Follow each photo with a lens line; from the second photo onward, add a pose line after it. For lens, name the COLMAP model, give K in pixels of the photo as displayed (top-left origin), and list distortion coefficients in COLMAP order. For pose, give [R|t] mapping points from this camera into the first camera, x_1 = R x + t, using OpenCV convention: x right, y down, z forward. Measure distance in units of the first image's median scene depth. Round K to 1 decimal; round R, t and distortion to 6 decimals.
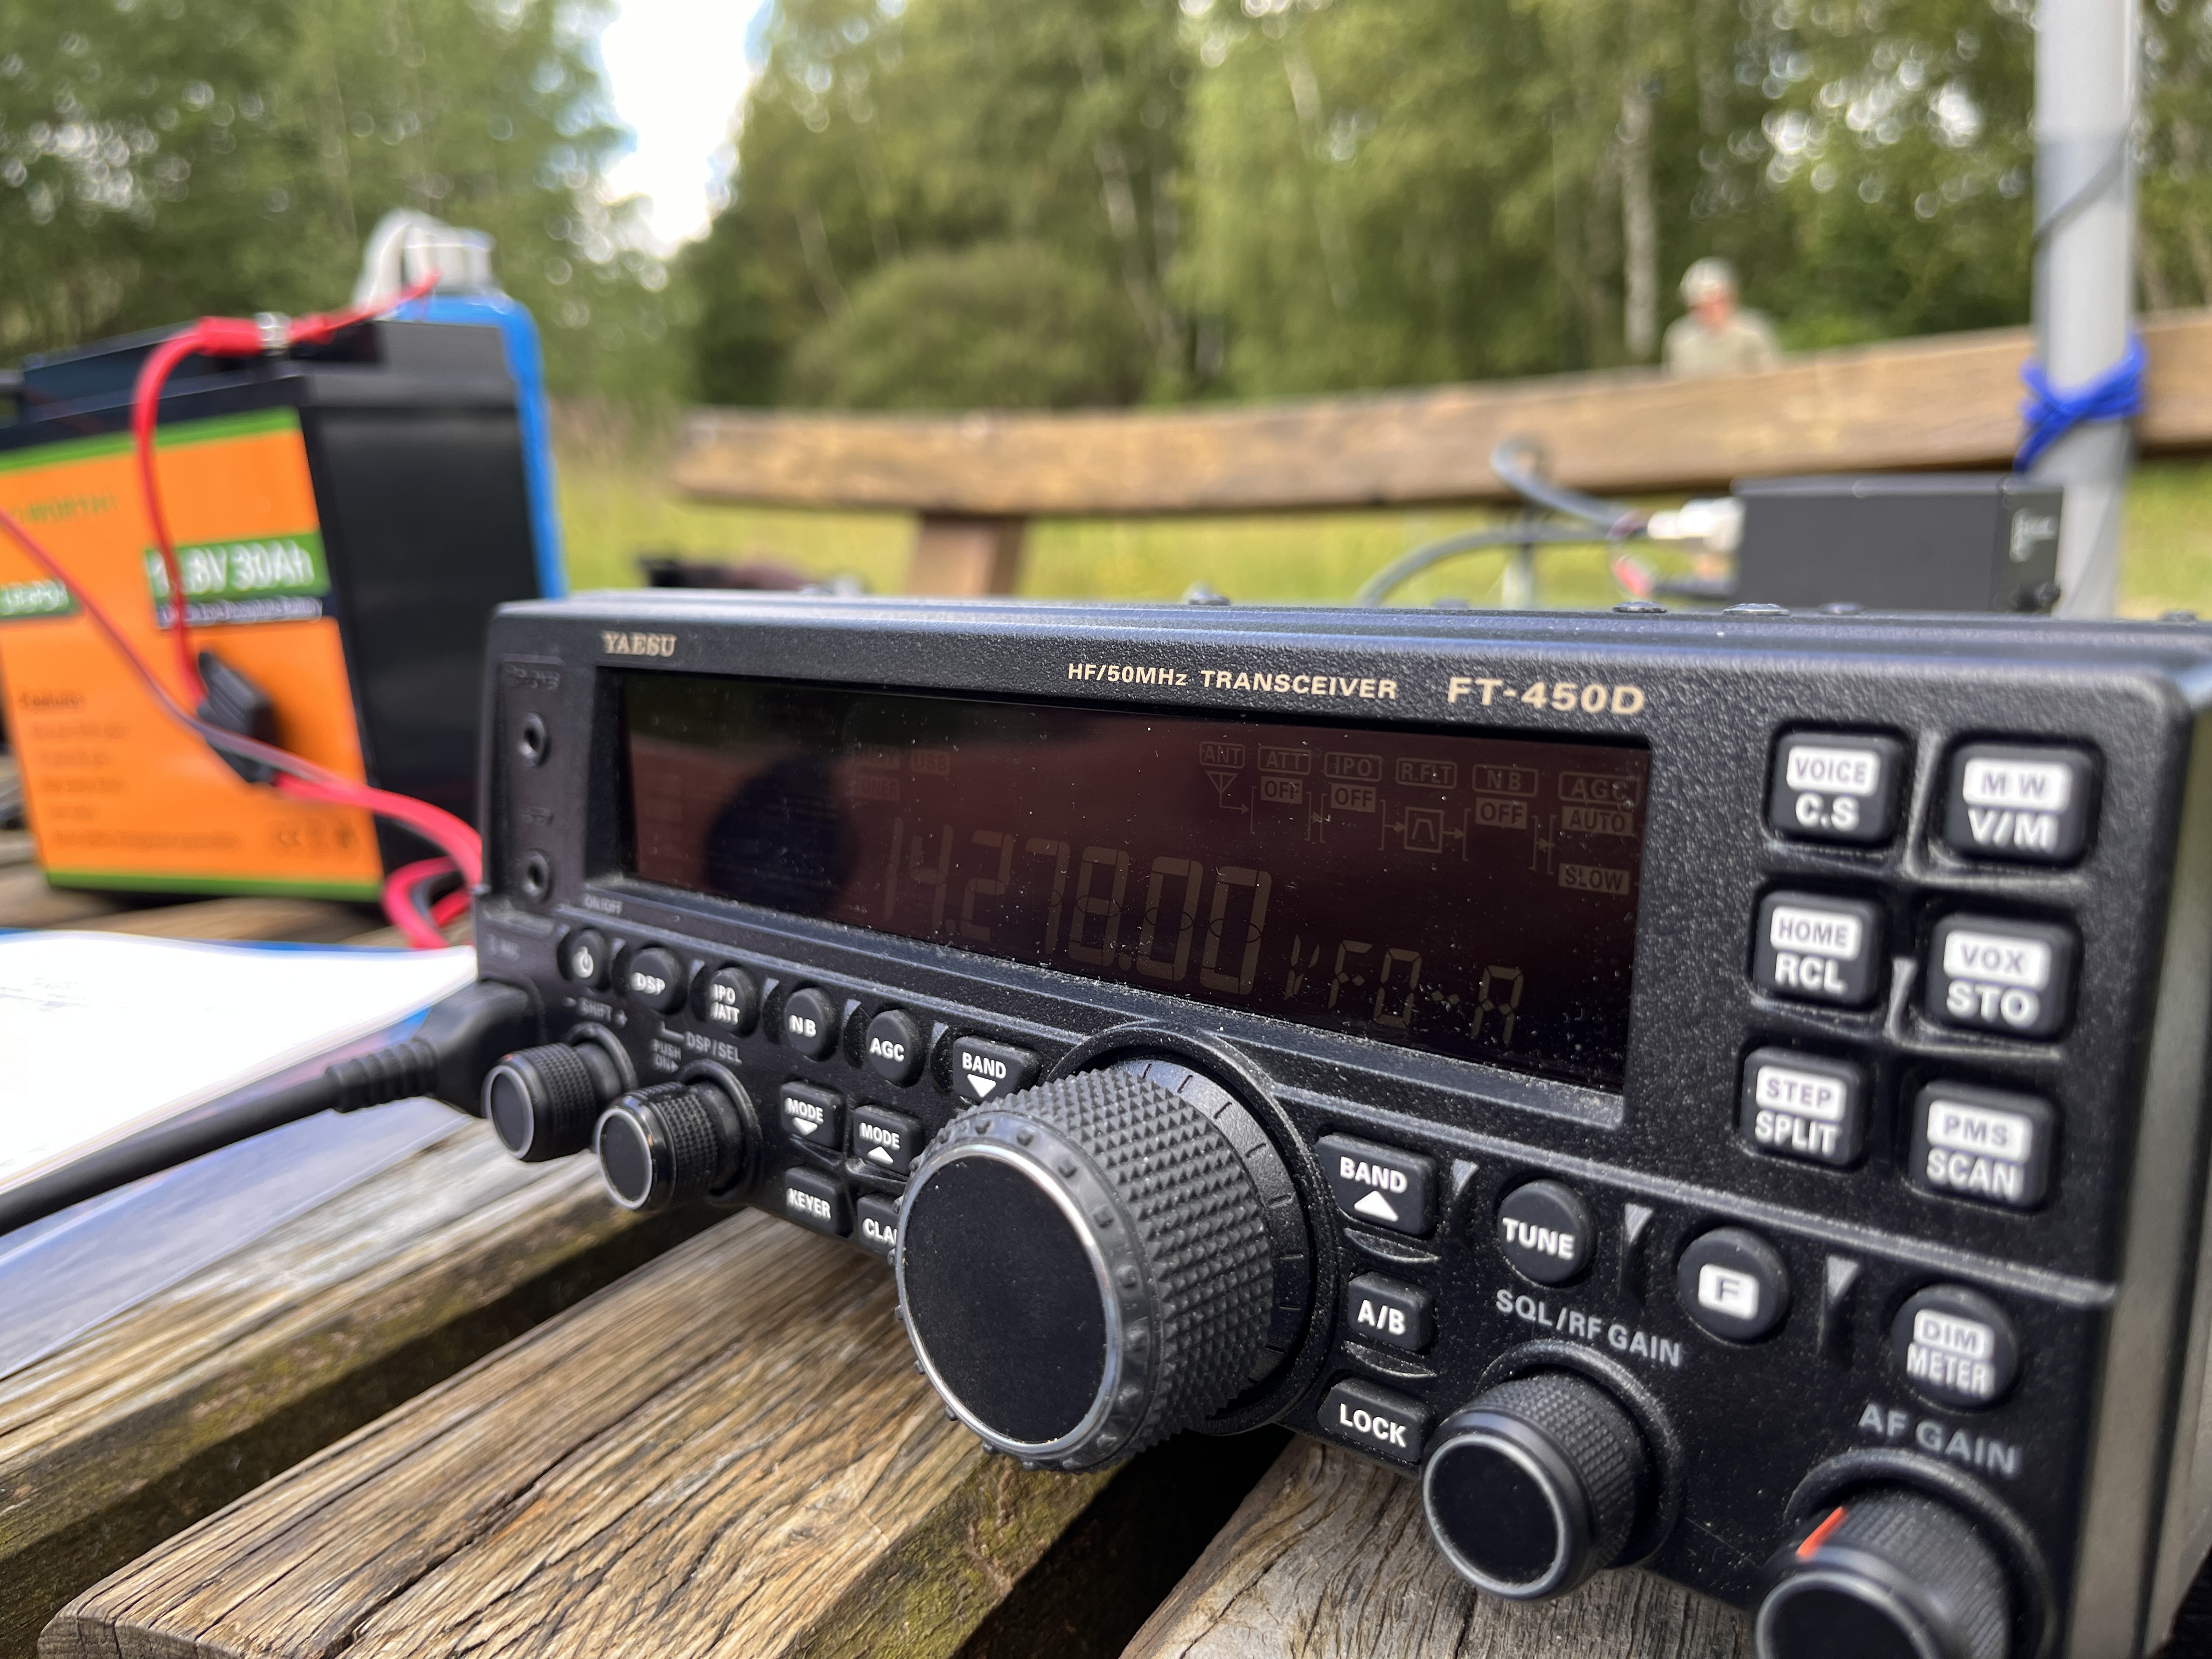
lens RADIAL K [[1798.7, 0, 1106.0], [0, 1798.7, 829.5], [0, 0, 1]] dist [0.004167, -0.090066]
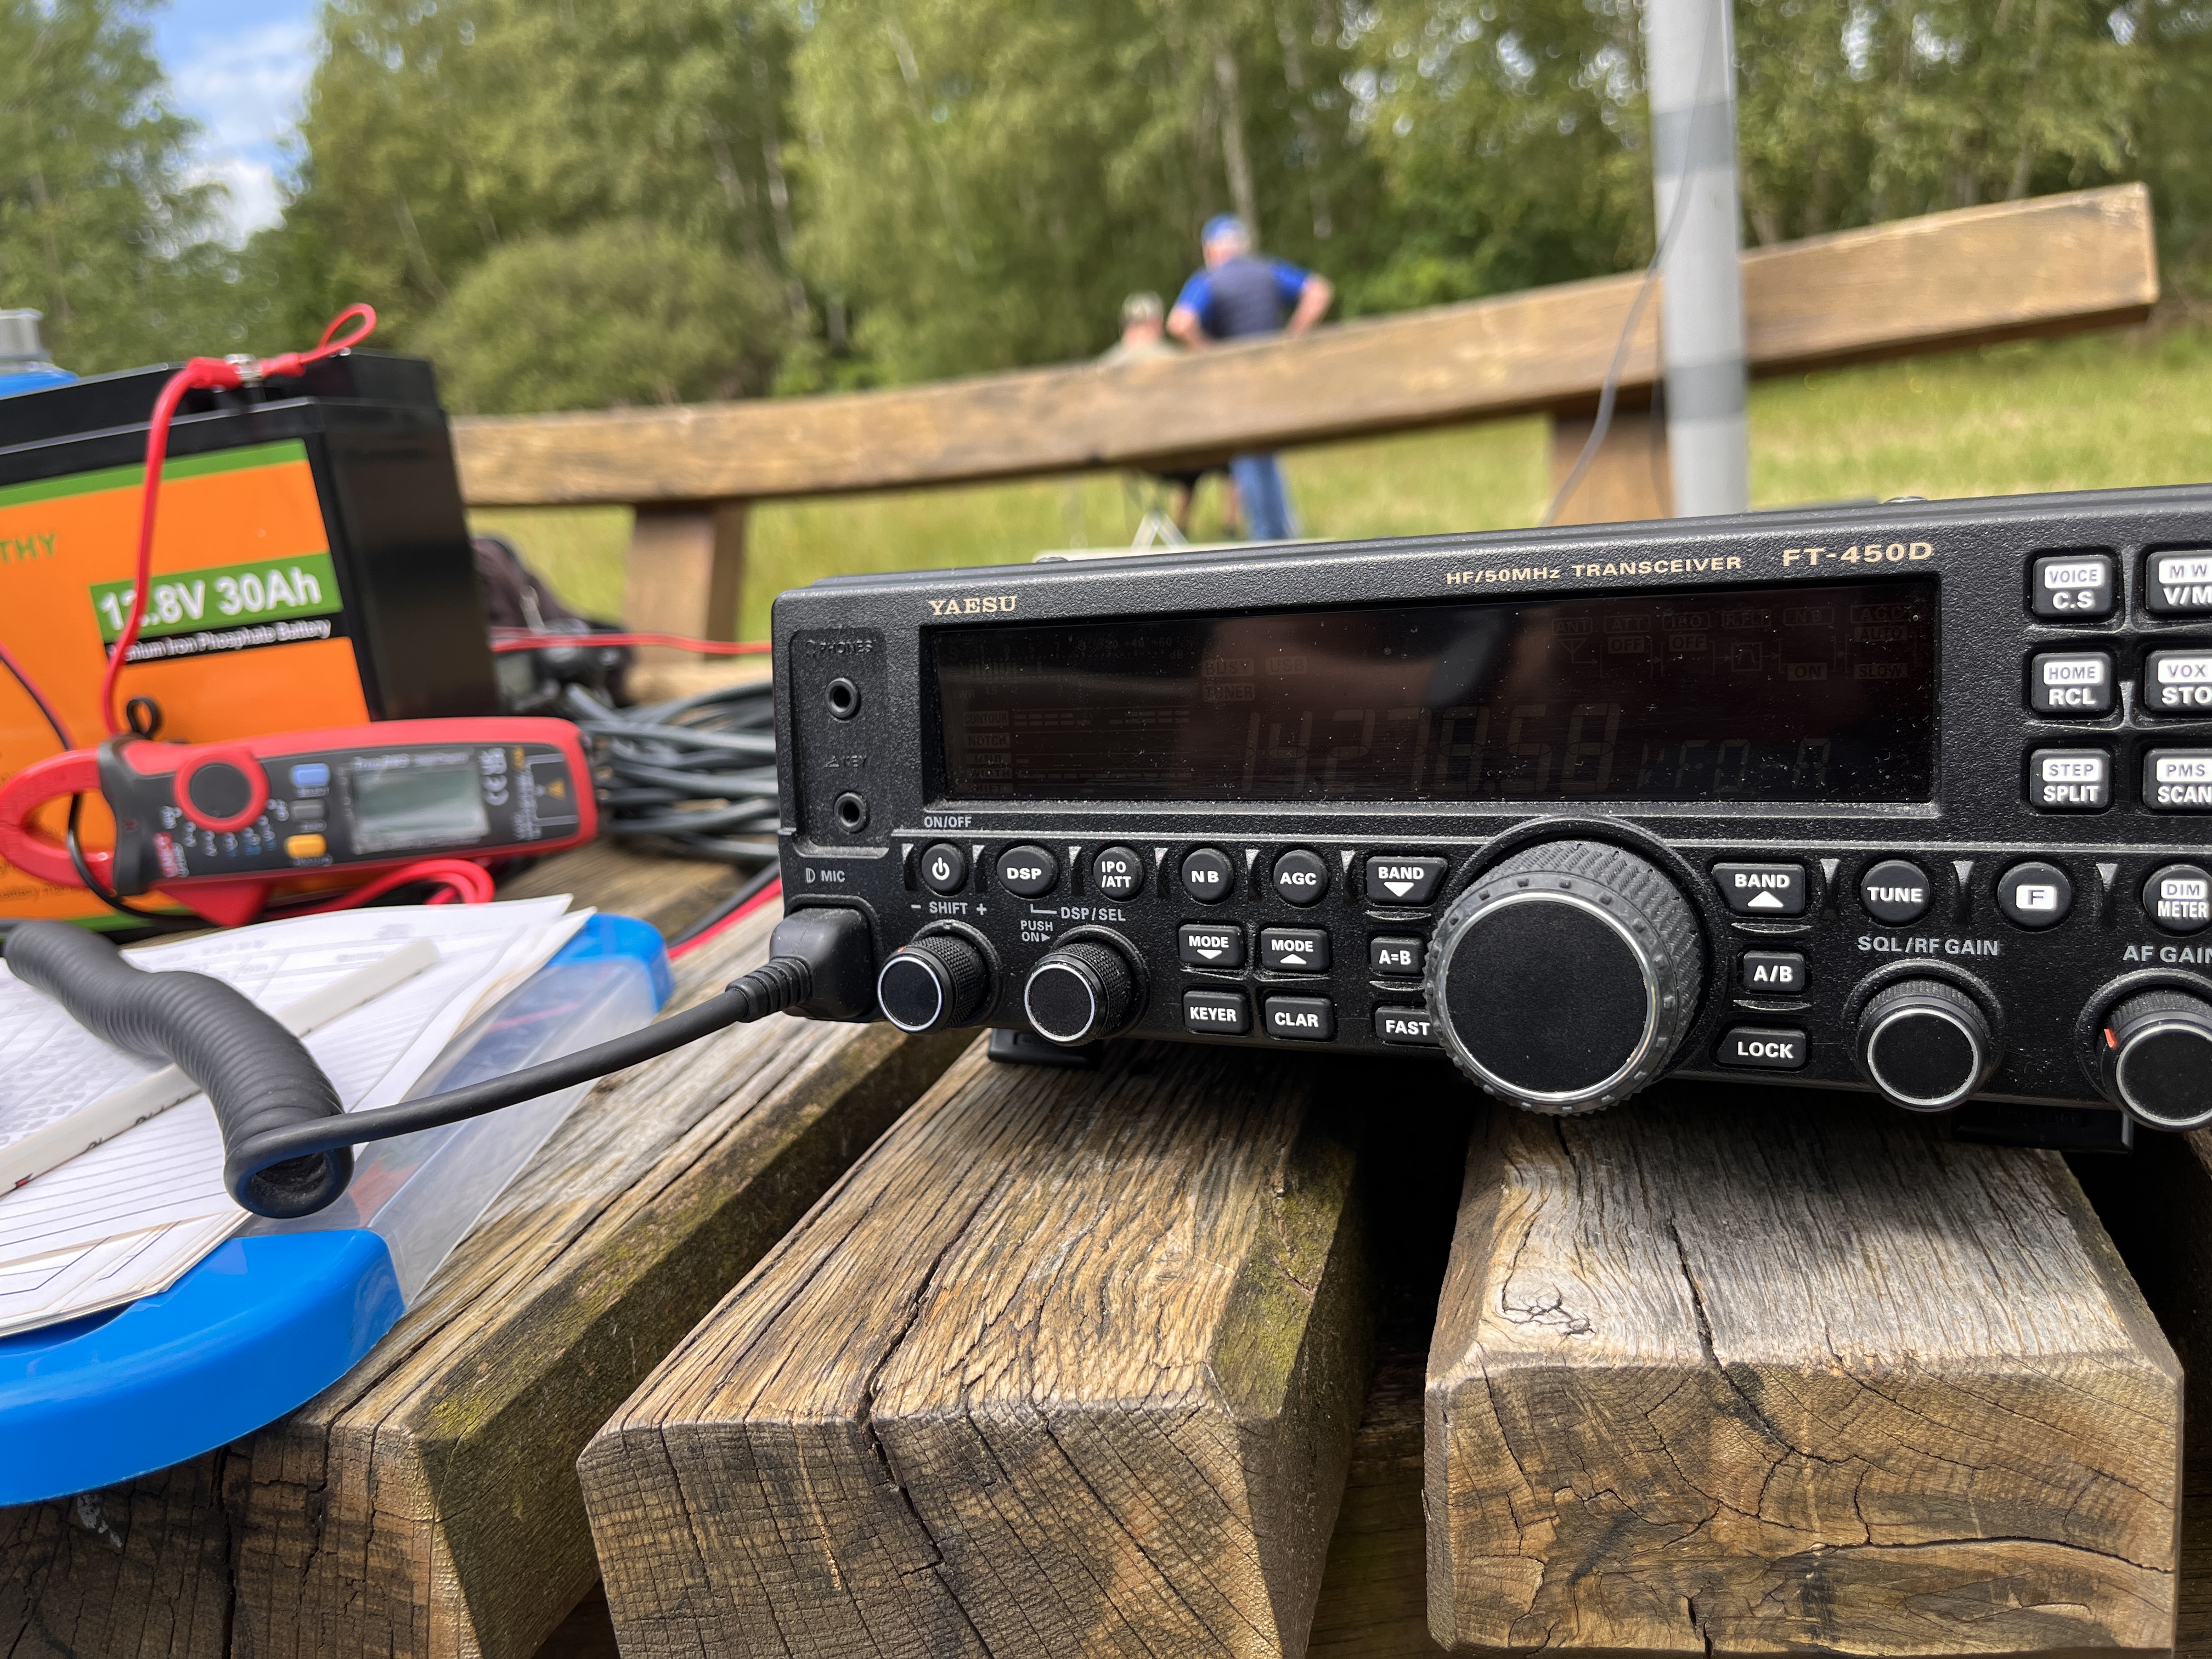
lens RADIAL K [[1859.5, 0, 1105.9], [0, 1859.5, 856.2], [0, 0, 1]] dist [0.024900, -0.104408]
pose [[0.966395, -0.118443, 0.228150, -0.578074], [0.112995, 0.992912, 0.036842, 0.038810], [-0.230897, -0.009824, 0.972929, -0.315738]]
